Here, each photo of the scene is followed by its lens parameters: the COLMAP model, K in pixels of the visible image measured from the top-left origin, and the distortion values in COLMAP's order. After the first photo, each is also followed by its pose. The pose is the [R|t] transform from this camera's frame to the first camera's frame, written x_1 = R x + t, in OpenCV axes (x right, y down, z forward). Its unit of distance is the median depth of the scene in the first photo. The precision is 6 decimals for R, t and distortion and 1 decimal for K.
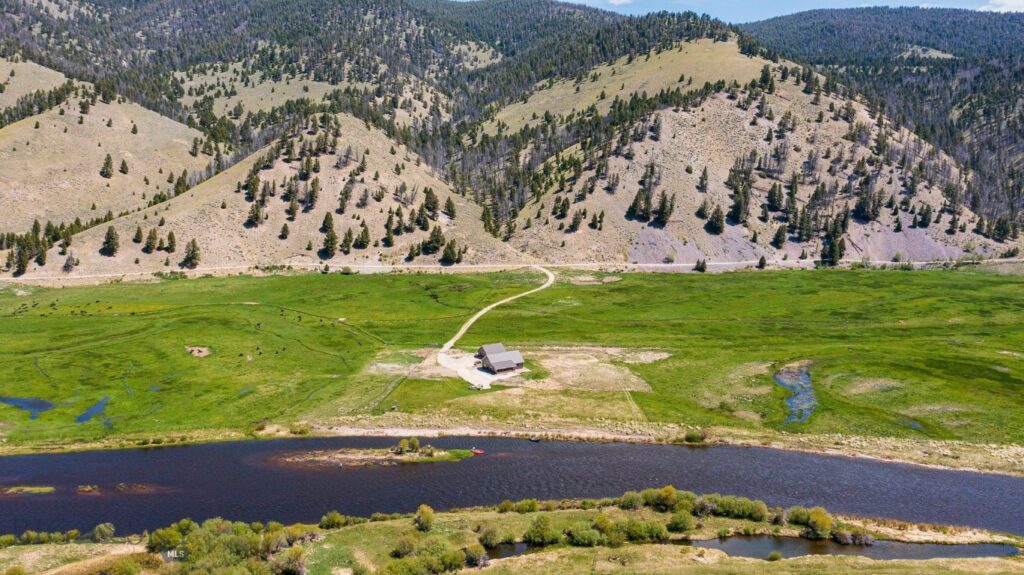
lens RADIAL K [[803.7, 0, 514.9], [0, 803.7, 287.8], [0, 0, 1]] dist [-0.018072, 0.001641]
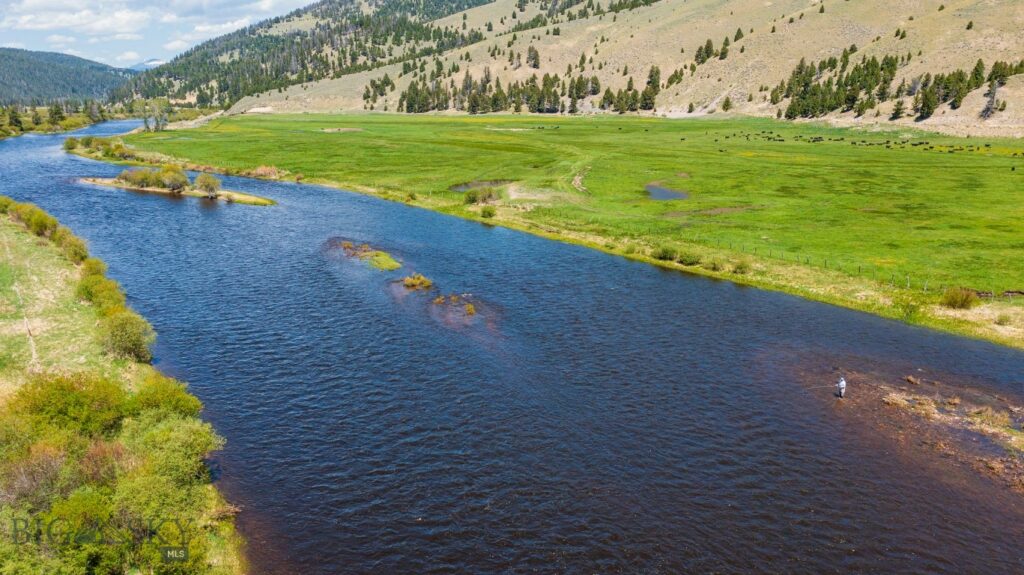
lens RADIAL K [[803.7, 0, 515.4], [0, 803.7, 285.9], [0, 0, 1]] dist [-0.018072, 0.001641]
pose [[0.370005, 0.204517, -0.906239, -0.053091], [-0.152232, 0.975630, 0.158022, 0.074232], [0.916472, 0.079490, 0.392123, 0.366628]]
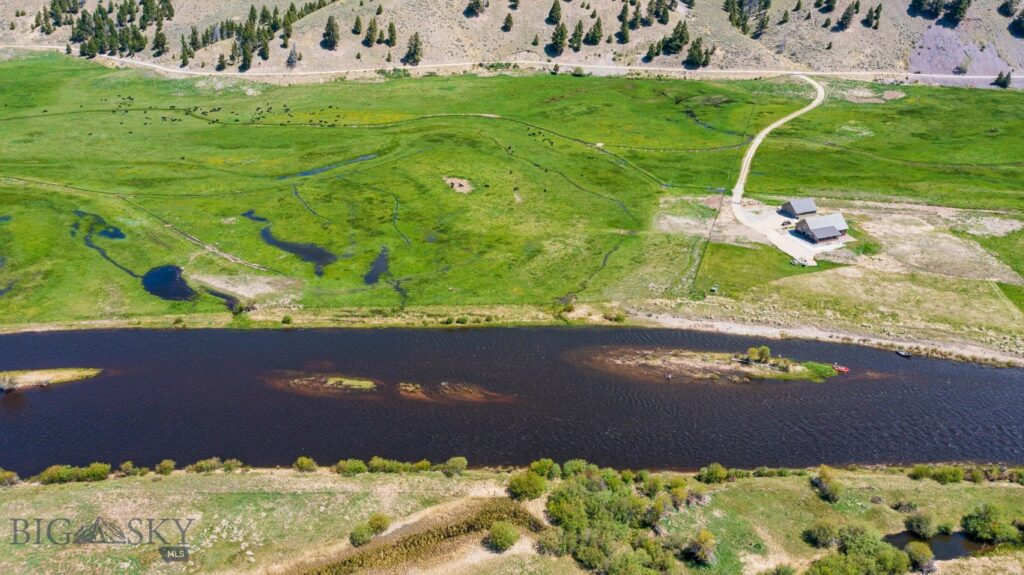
lens RADIAL K [[803.7, 0, 517.7], [0, 803.7, 286.7], [0, 0, 1]] dist [-0.018072, 0.001641]
pose [[0.981770, 0.079809, -0.172506, -0.112394], [-0.027857, 0.958194, 0.284761, -0.048863], [0.188021, -0.274764, 0.942949, 0.084712]]
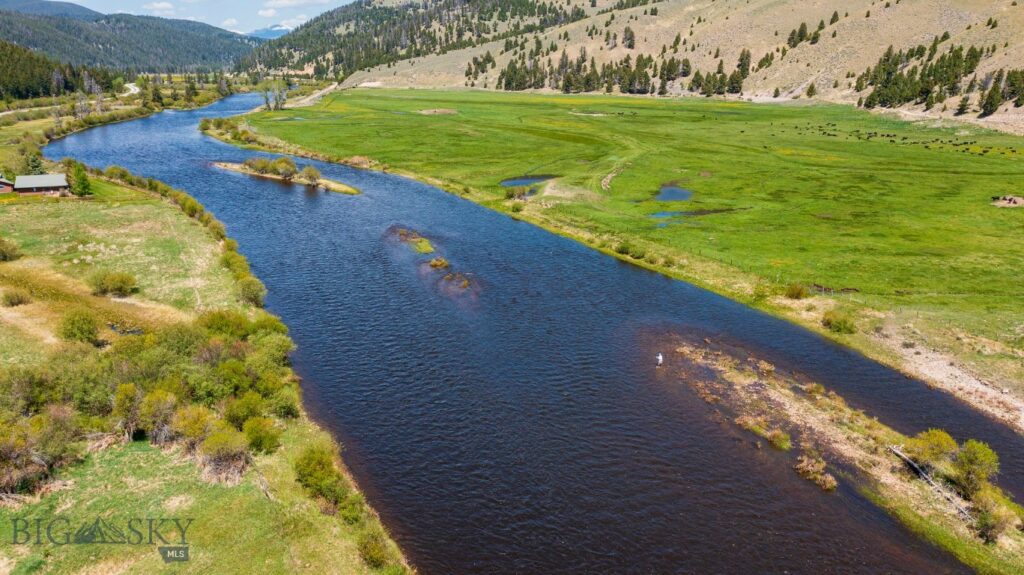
lens RADIAL K [[803.7, 0, 516.0], [0, 803.7, 287.9], [0, 0, 1]] dist [-0.018072, 0.001641]
pose [[0.242969, 0.255011, -0.935914, 0.029239], [-0.170354, 0.961049, 0.217635, 0.051552], [0.954958, 0.106558, 0.276947, 0.368881]]
